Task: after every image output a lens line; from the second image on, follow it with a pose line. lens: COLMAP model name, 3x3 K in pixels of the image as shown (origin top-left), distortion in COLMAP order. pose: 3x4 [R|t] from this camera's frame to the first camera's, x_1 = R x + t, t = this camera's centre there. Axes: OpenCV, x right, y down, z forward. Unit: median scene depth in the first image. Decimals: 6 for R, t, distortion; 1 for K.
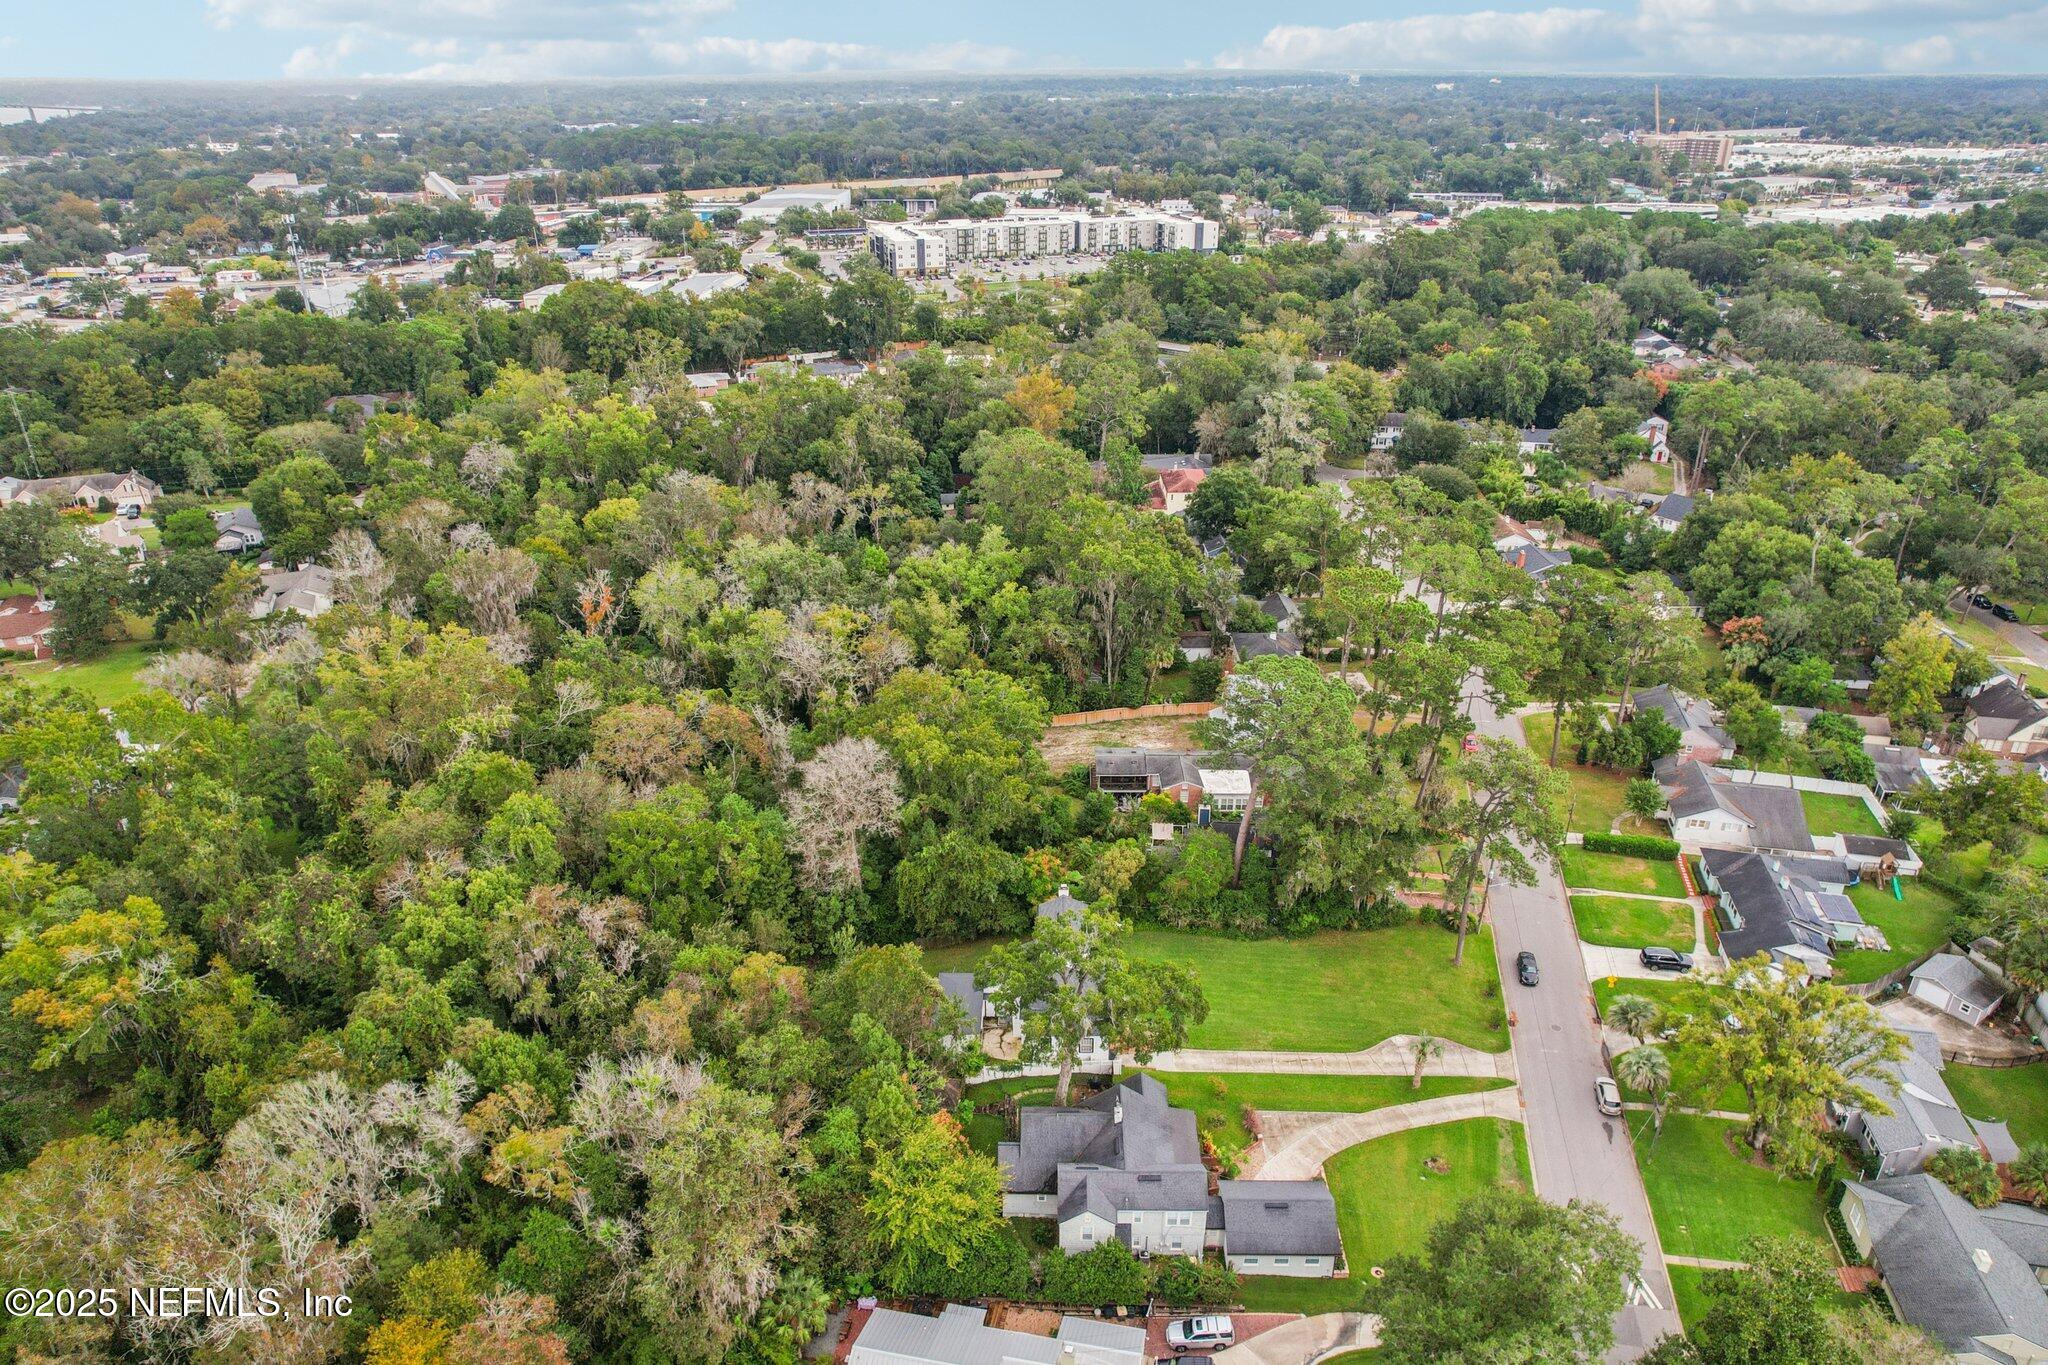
lens RADIAL K [[1375.7, 0, 1031.3], [0, 1375.7, 640.7], [0, 0, 1]] dist [-0.095153, 0.102749]
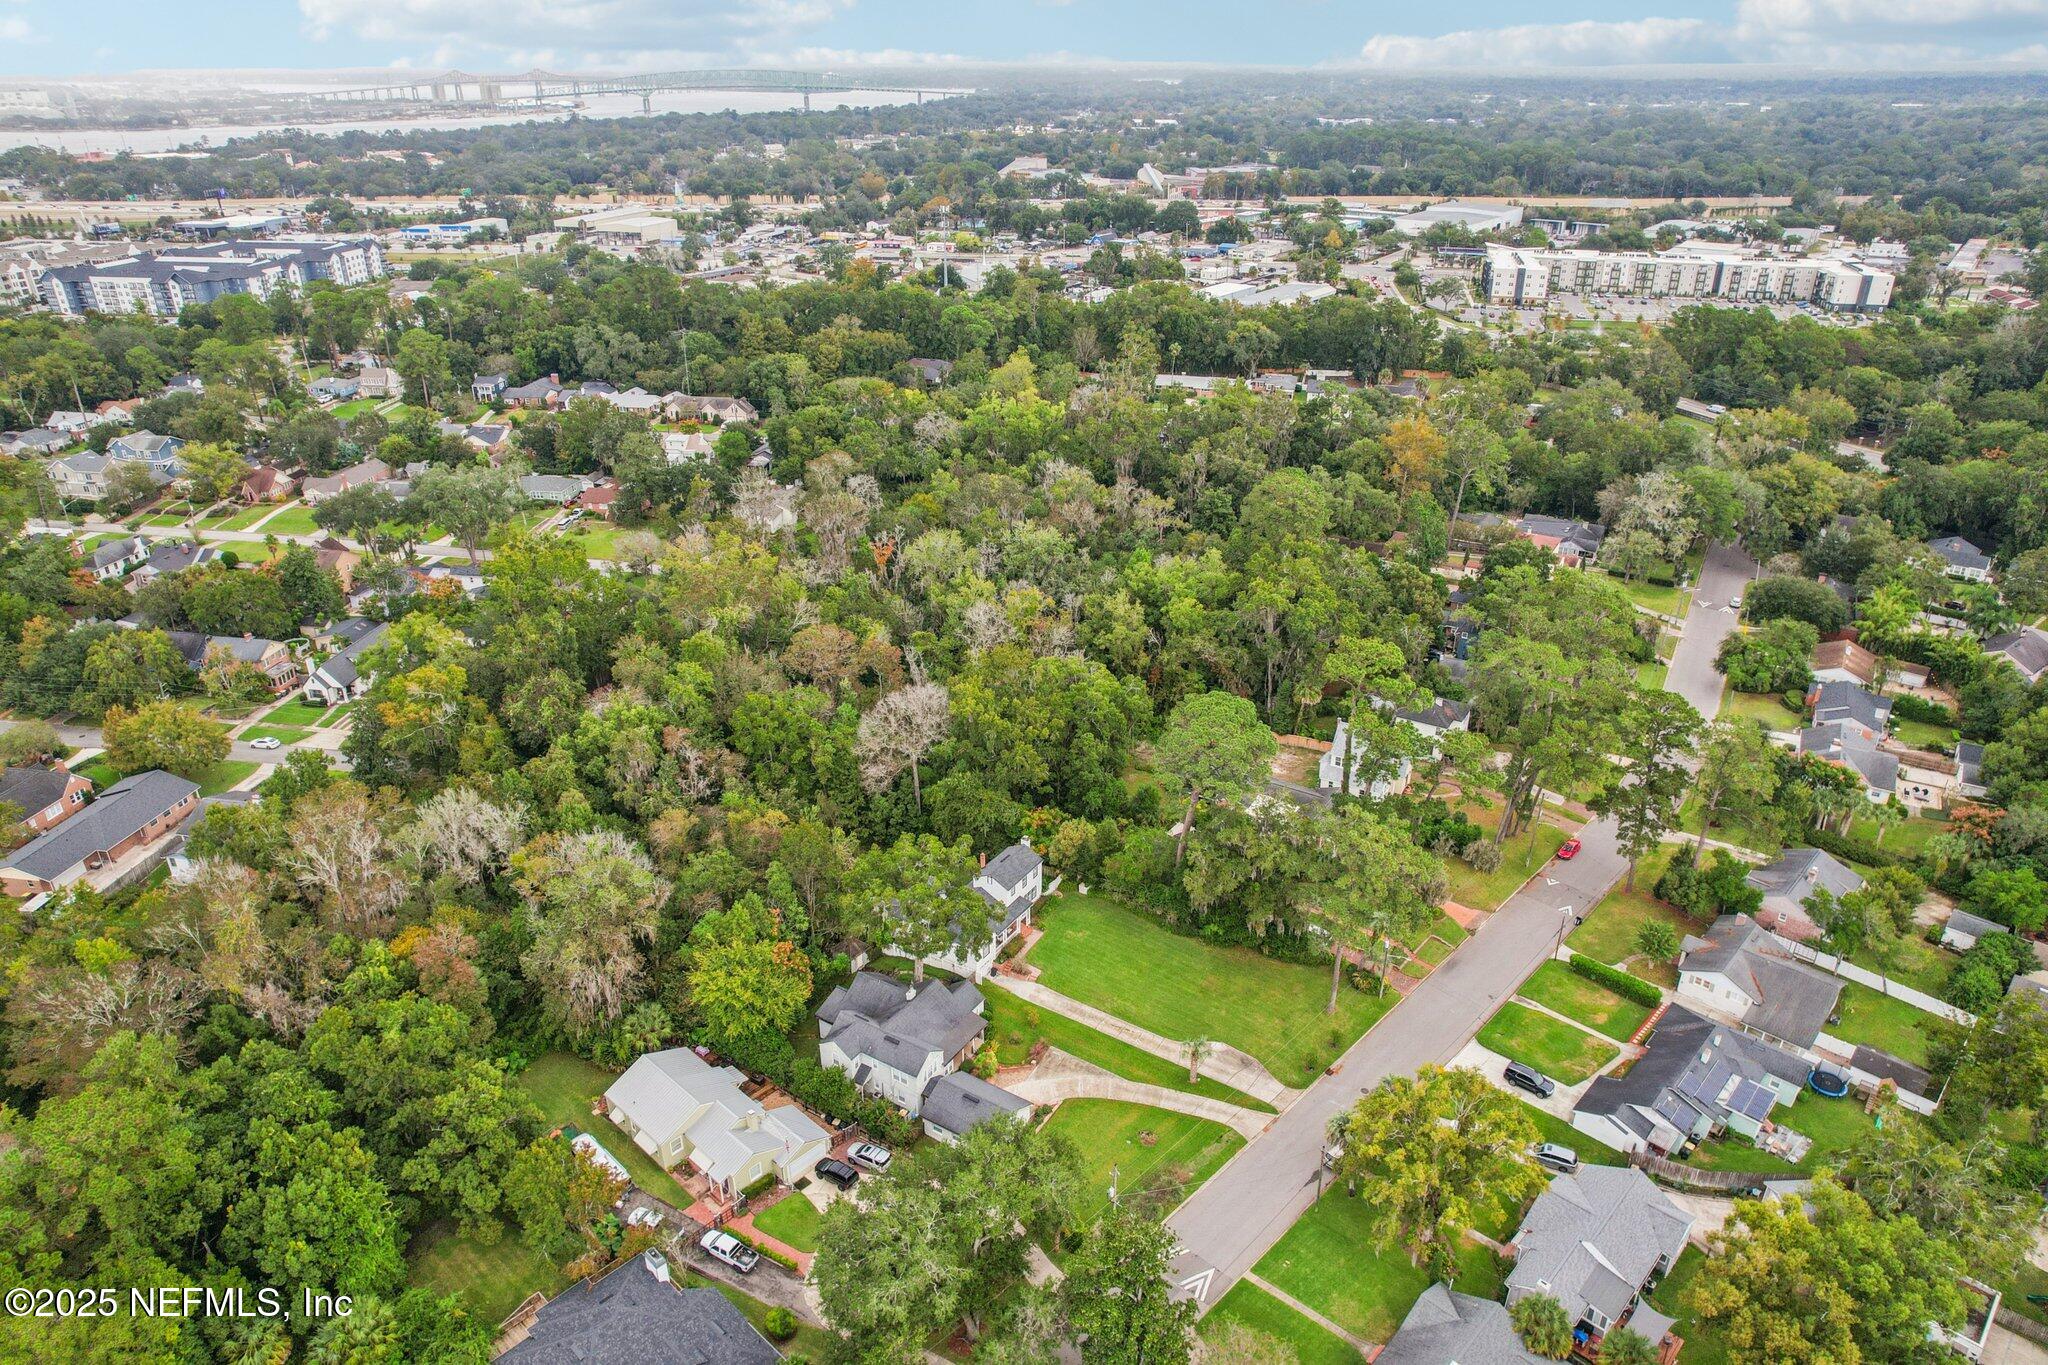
lens RADIAL K [[1375.7, 0, 1031.3], [0, 1375.7, 640.7], [0, 0, 1]] dist [-0.095153, 0.102749]
pose [[0.849232, 0.211755, -0.483699, 0.145568], [-0.207258, 0.976224, 0.063490, -0.018078], [0.485643, 0.046332, 0.872928, -0.020128]]
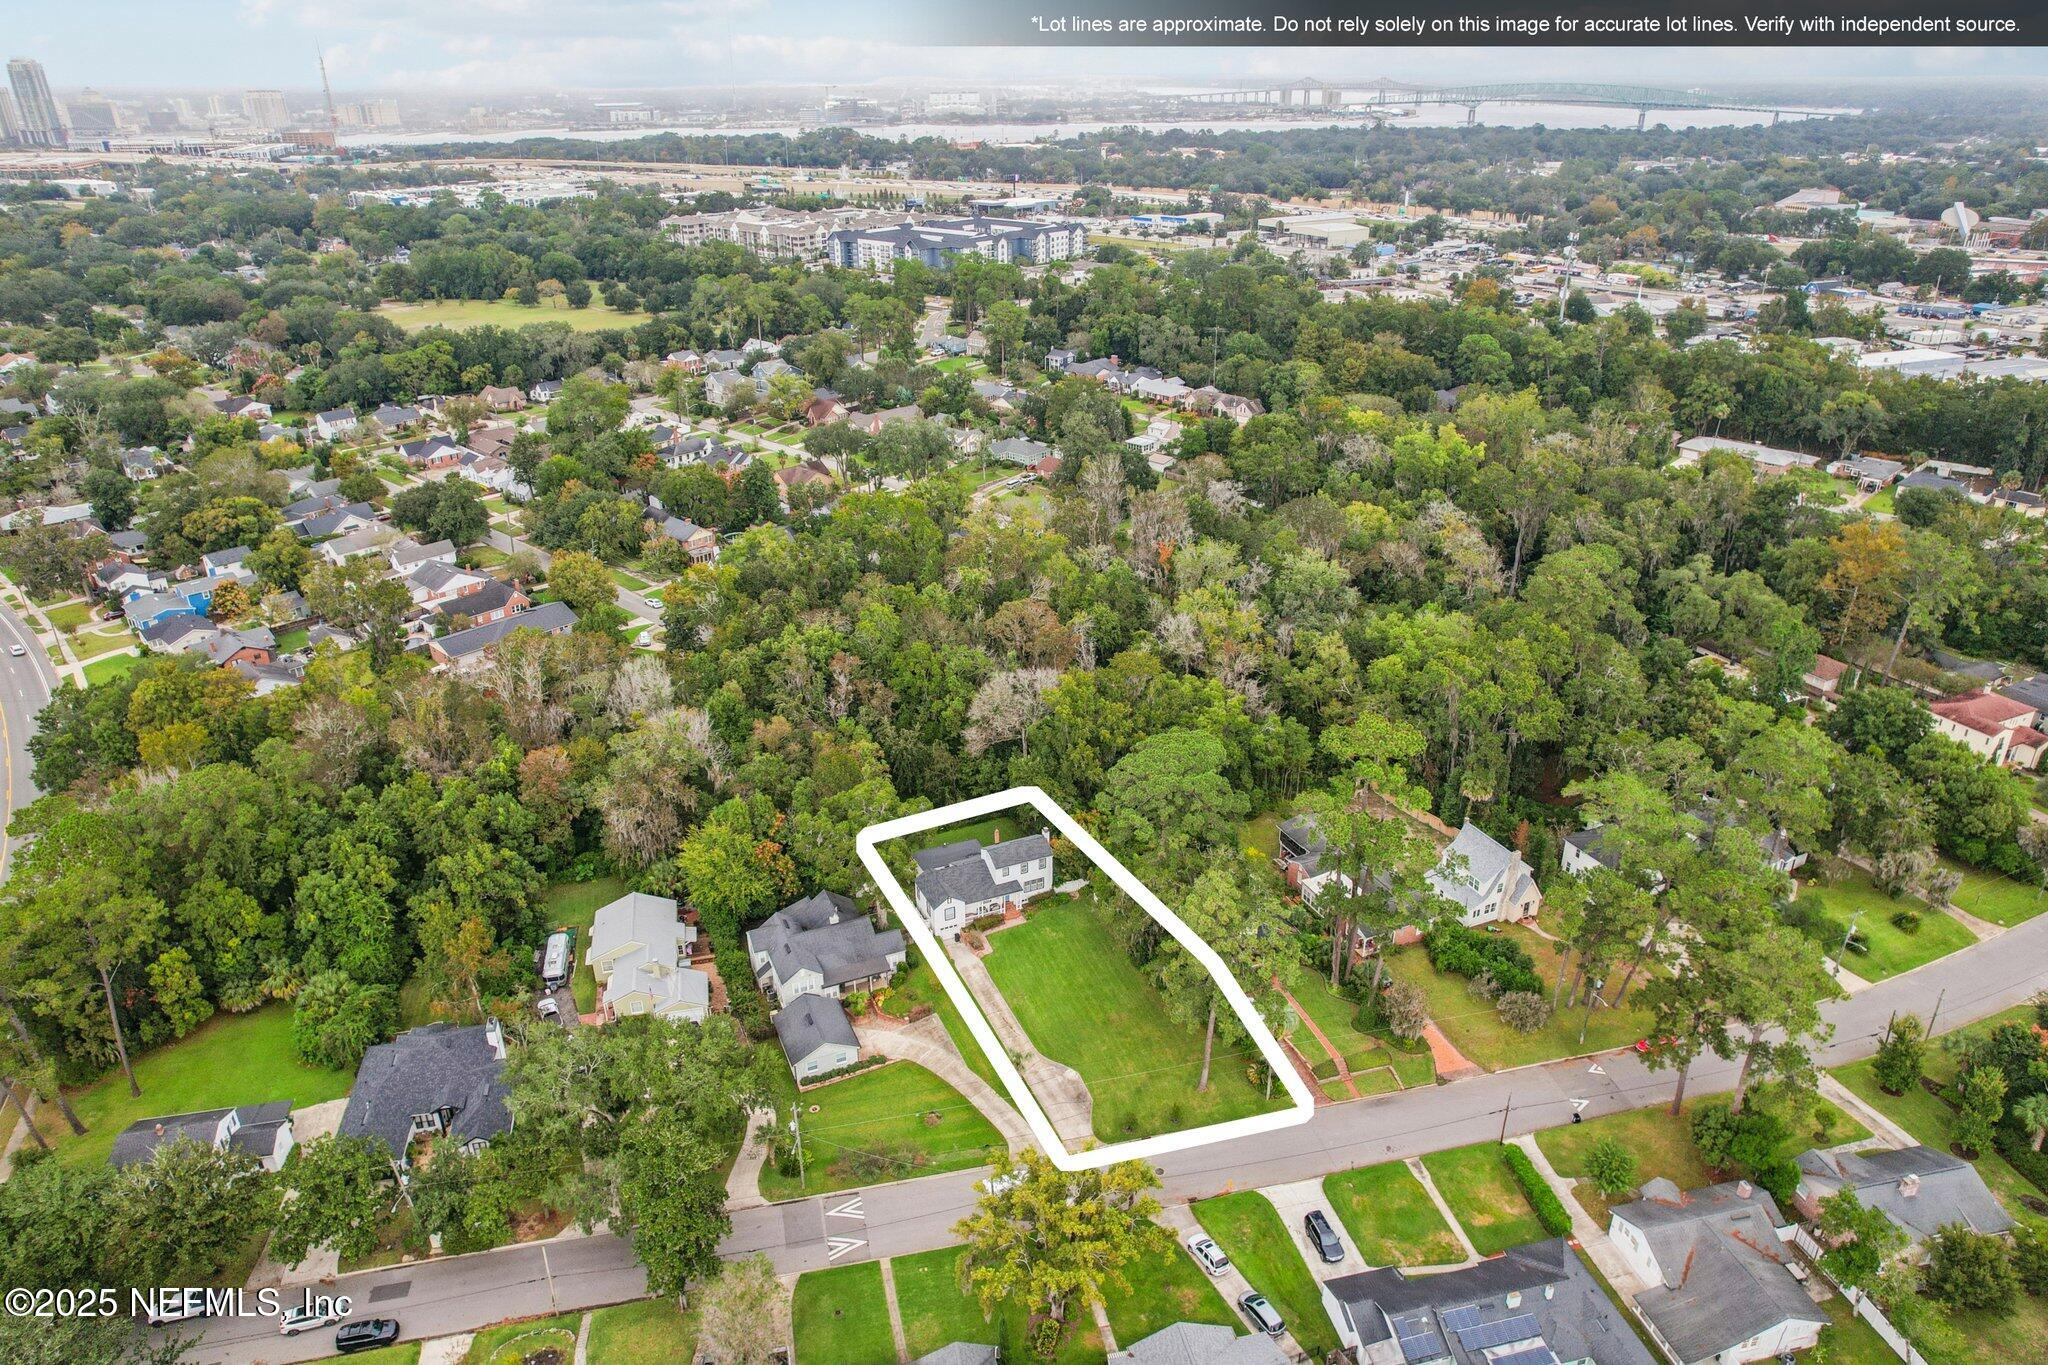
lens RADIAL K [[1375.7, 0, 1031.3], [0, 1375.7, 640.7], [0, 0, 1]] dist [-0.095153, 0.102749]
pose [[0.409892, 0.358120, -0.838891, 0.252323], [-0.354669, 0.909904, 0.215139, -0.061054], [0.840356, 0.209345, 0.499976, 0.079948]]
